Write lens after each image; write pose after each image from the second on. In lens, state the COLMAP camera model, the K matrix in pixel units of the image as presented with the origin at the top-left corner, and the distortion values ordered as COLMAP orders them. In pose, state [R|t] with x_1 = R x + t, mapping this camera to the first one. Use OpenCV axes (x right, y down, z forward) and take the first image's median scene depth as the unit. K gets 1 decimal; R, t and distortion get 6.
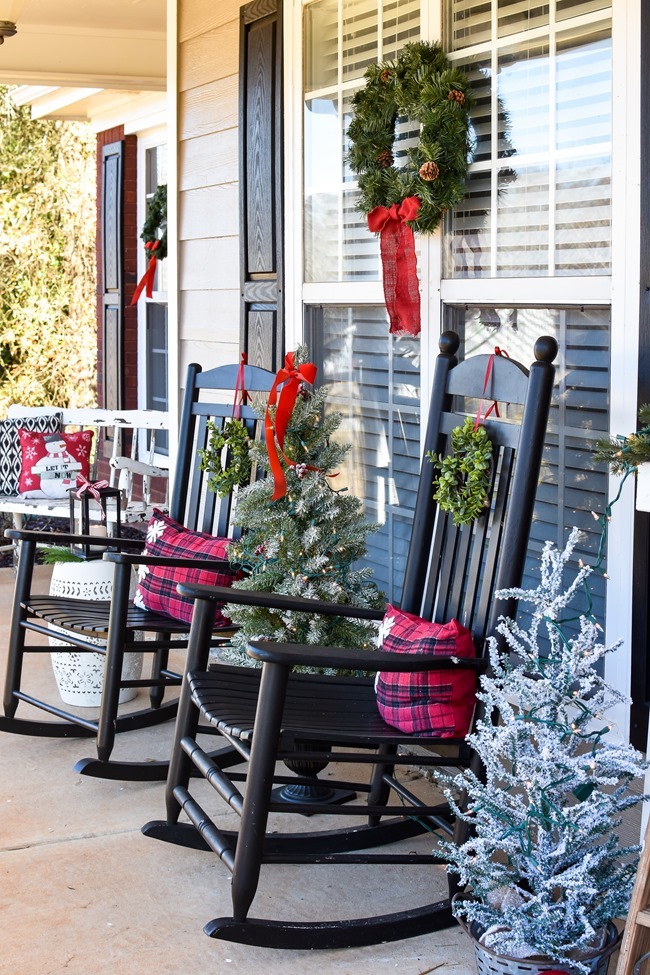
lens RADIAL K [[1561.1, 0, 325.4], [0, 1561.1, 459.6], [0, 0, 1]] dist [-0.345218, 1.579747]
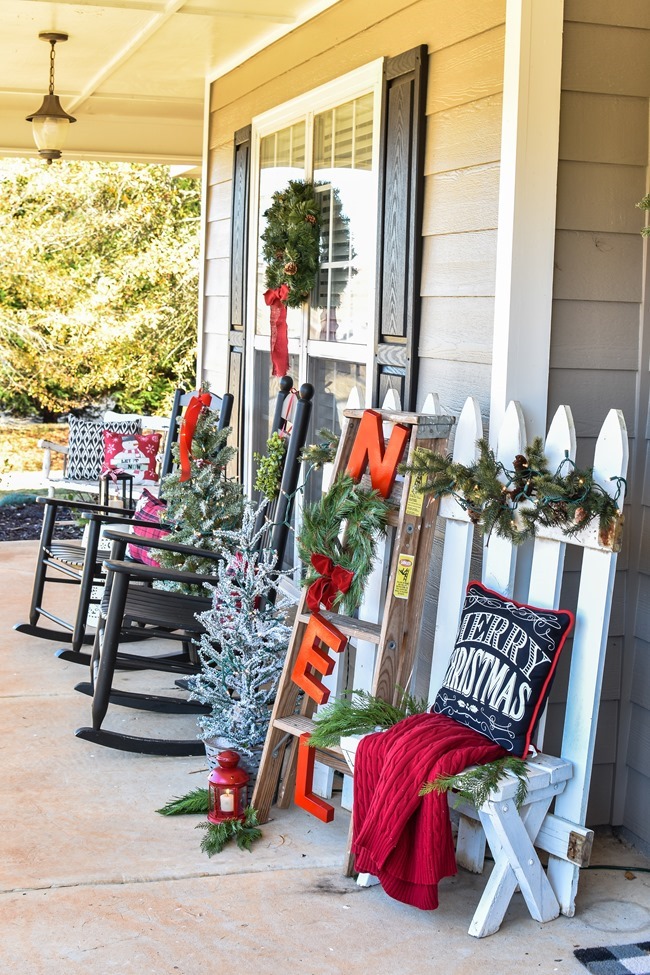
lens RADIAL K [[1558.2, 0, 325.0], [0, 1558.2, 487.5], [0, 0, 1]] dist [-0.144157, 0.048764]
pose [[0.985434, 0.052150, -0.161866, 0.295780], [-0.050855, 0.998632, 0.012138, 0.004858], [0.162278, -0.003729, 0.986738, -0.401984]]
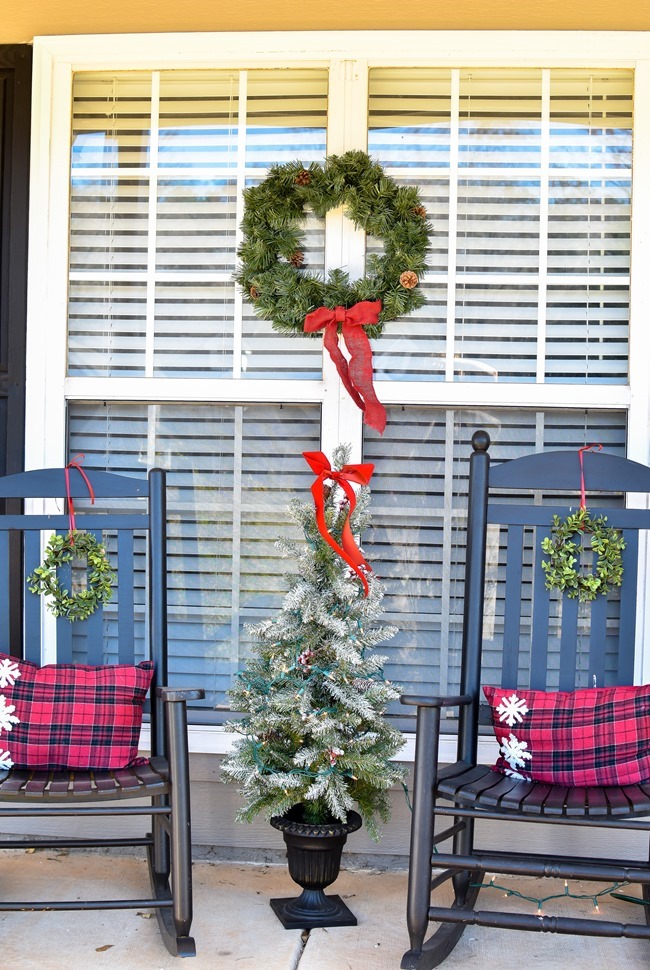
lens RADIAL K [[1550.2, 0, 325.0], [0, 1550.2, 485.0], [0, 0, 1]] dist [-0.144157, 0.048764]
pose [[0.517570, -0.018081, 0.855450, -0.803676], [0.068857, 0.997414, -0.020578, -0.026941], [-0.852866, 0.069554, 0.517477, 0.485567]]
